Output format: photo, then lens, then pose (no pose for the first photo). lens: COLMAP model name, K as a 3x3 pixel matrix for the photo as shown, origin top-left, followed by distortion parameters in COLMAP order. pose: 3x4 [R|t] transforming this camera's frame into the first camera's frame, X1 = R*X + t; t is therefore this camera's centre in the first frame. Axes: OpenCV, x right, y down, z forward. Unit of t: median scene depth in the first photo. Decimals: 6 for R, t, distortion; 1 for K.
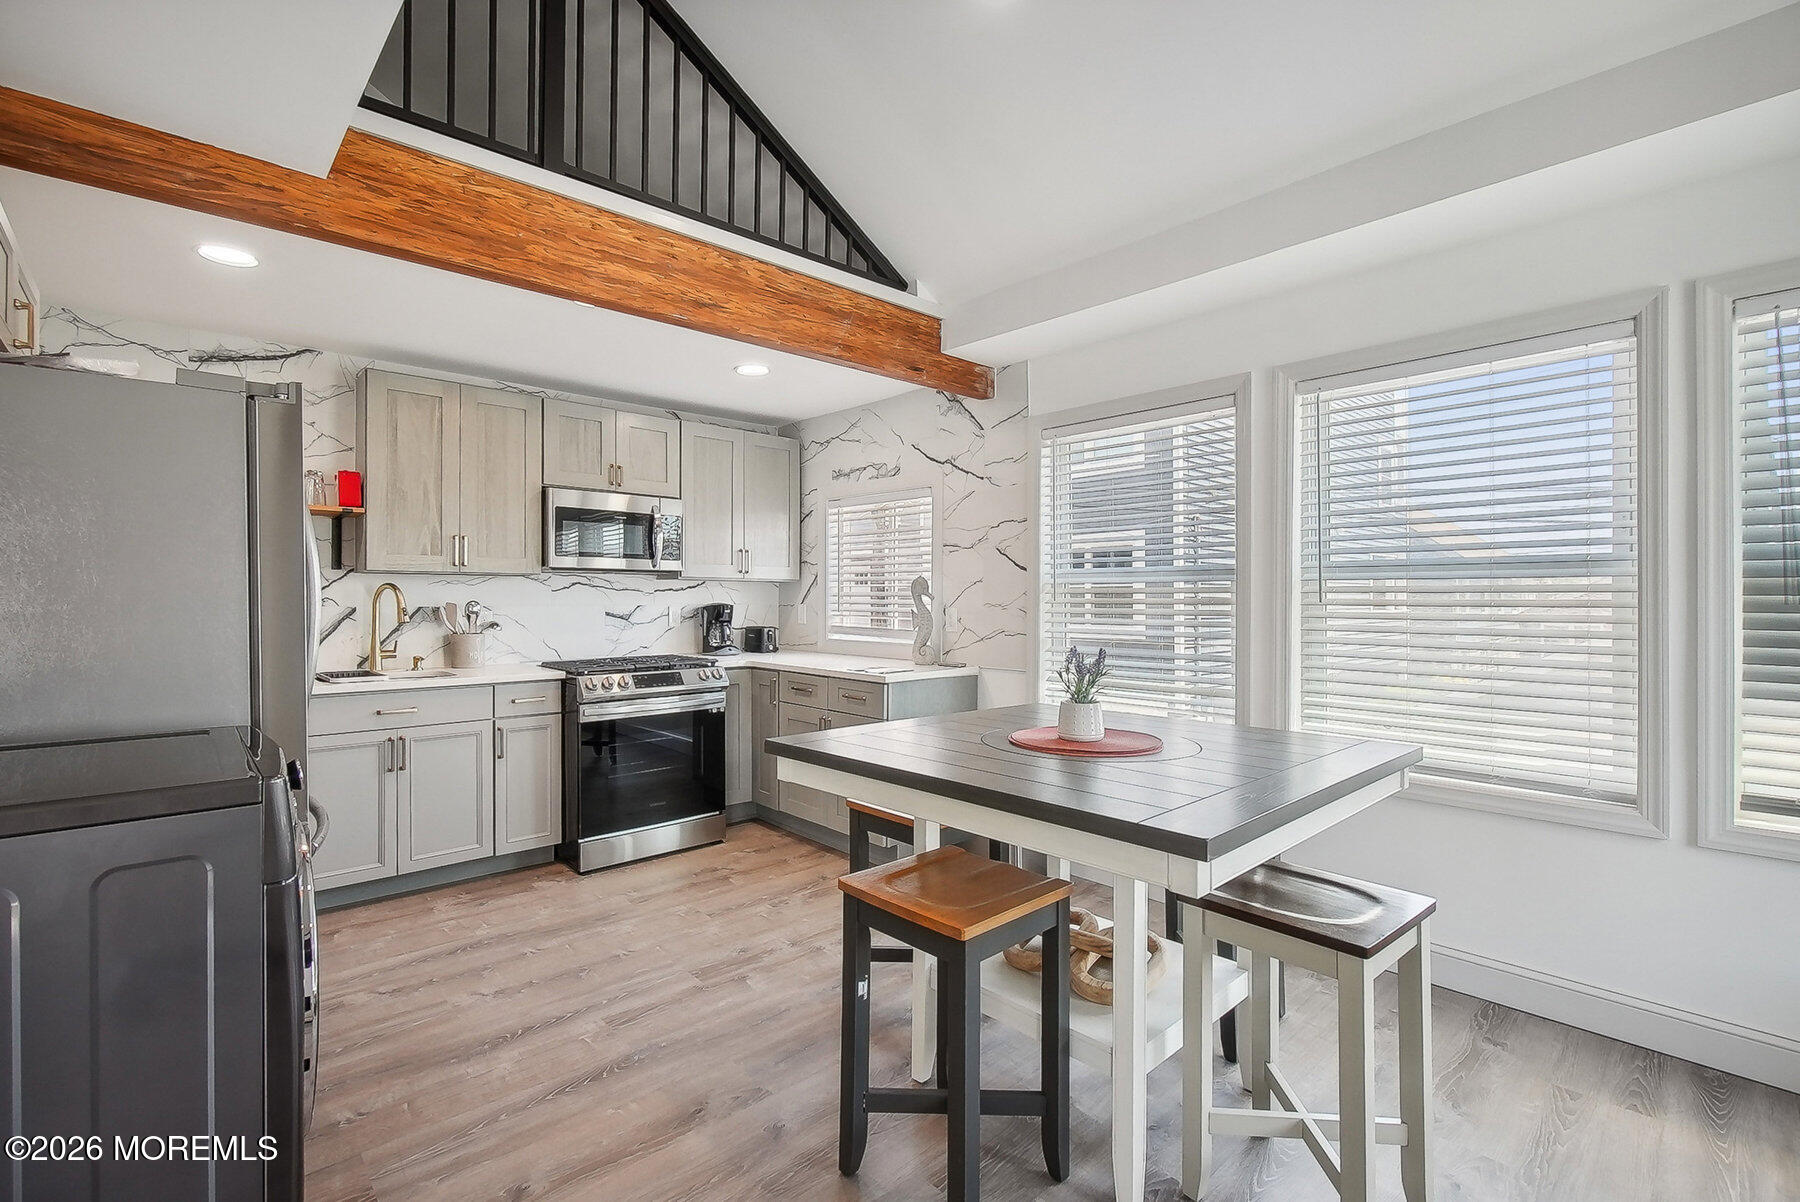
lens RADIAL K [[802.5, 0, 856.8], [0, 802.5, 595.3], [0, 0, 1]] dist [-0.001271, -0.000127]
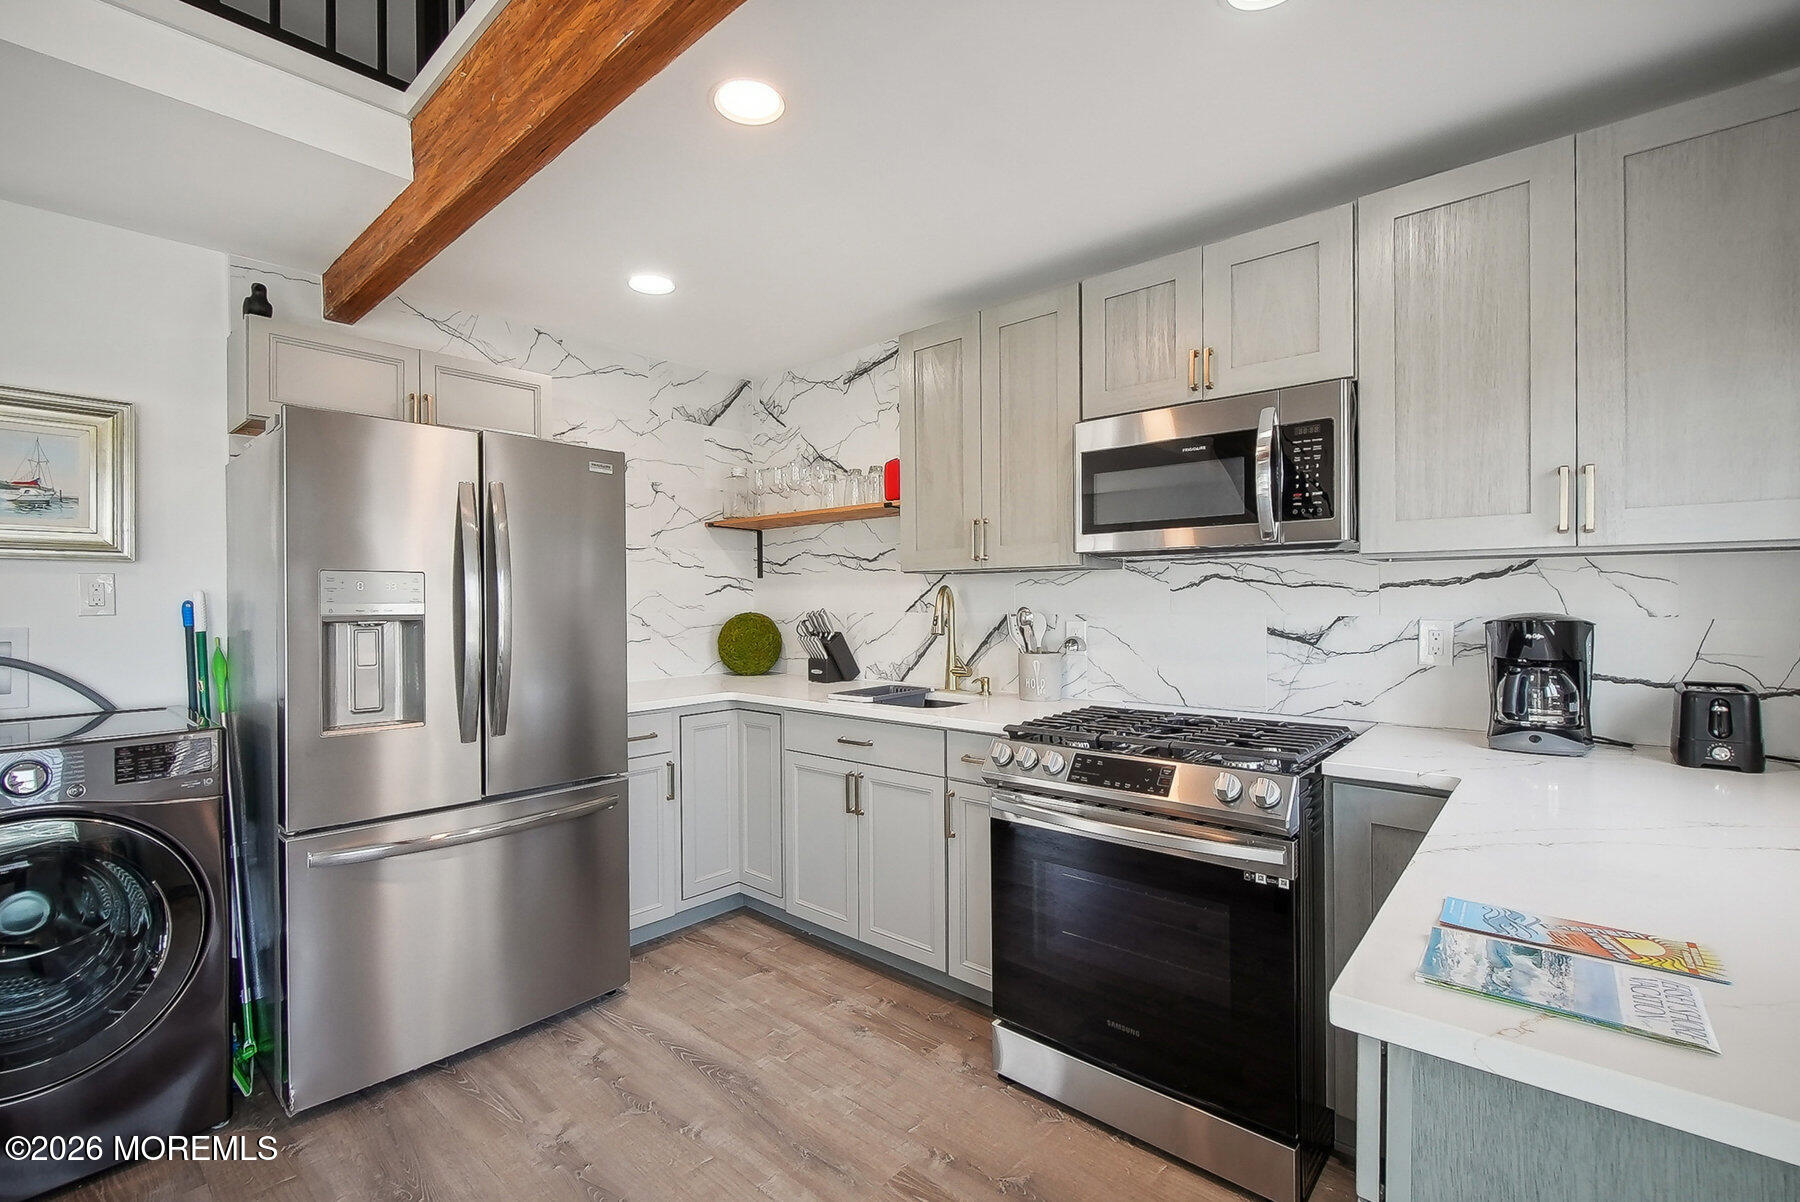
lens RADIAL K [[798.1, 0, 900.0], [0, 798.1, 601.0], [0, 0, 1]] dist [-0.000354, 0.000308]
pose [[0.134158, 0.000983, -0.990959, 0.227703], [0.013536, 0.999904, 0.002824, -0.002134], [0.990867, -0.013793, 0.134132, 0.863569]]
